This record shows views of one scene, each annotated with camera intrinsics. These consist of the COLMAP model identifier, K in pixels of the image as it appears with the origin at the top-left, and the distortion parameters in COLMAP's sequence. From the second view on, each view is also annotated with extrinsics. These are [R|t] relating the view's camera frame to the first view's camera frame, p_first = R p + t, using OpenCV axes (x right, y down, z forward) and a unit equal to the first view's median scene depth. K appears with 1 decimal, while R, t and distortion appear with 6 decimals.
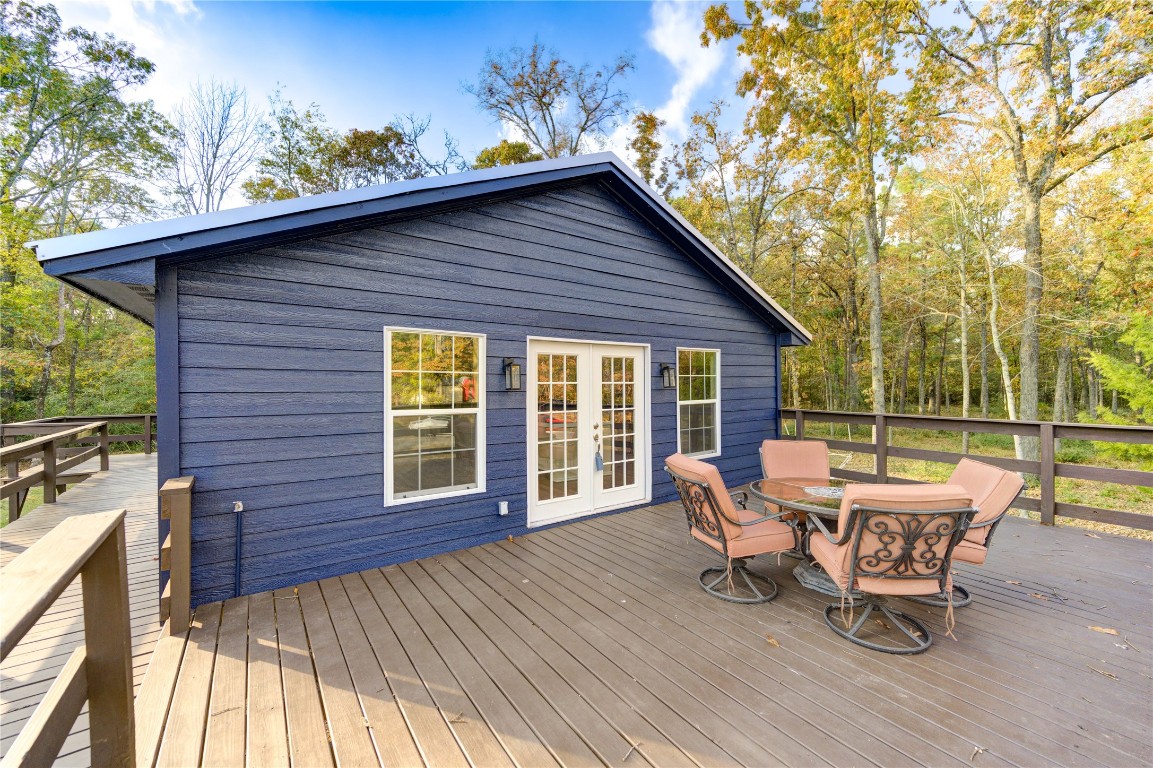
lens RADIAL K [[454.4, 0, 569.9], [0, 454.4, 377.8], [0, 0, 1]] dist [-0.001308, -0.000021]
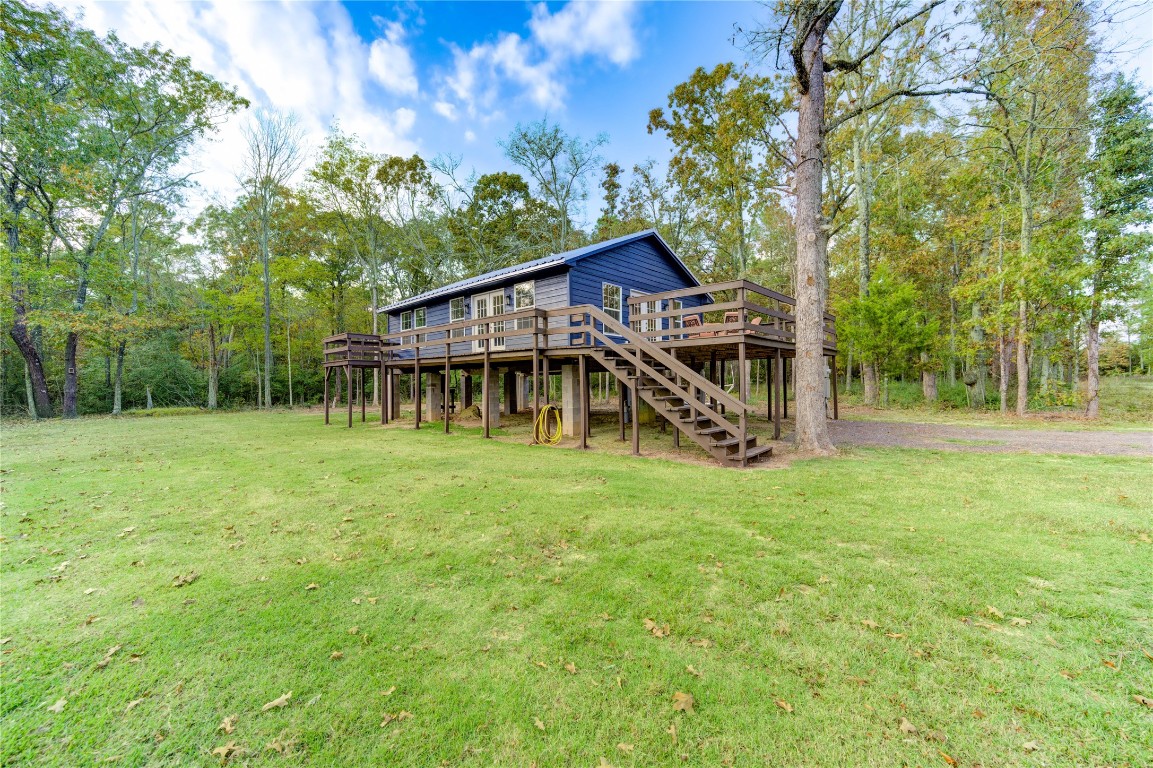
lens RADIAL K [[454.4, 0, 578.3], [0, 454.4, 387.8], [0, 0, 1]] dist [-0.001308, -0.000021]
pose [[0.976090, -0.018078, 0.216615, -0.254952], [0.014642, 0.999740, 0.017457, 0.116836], [-0.216874, -0.013868, 0.976101, -0.431885]]
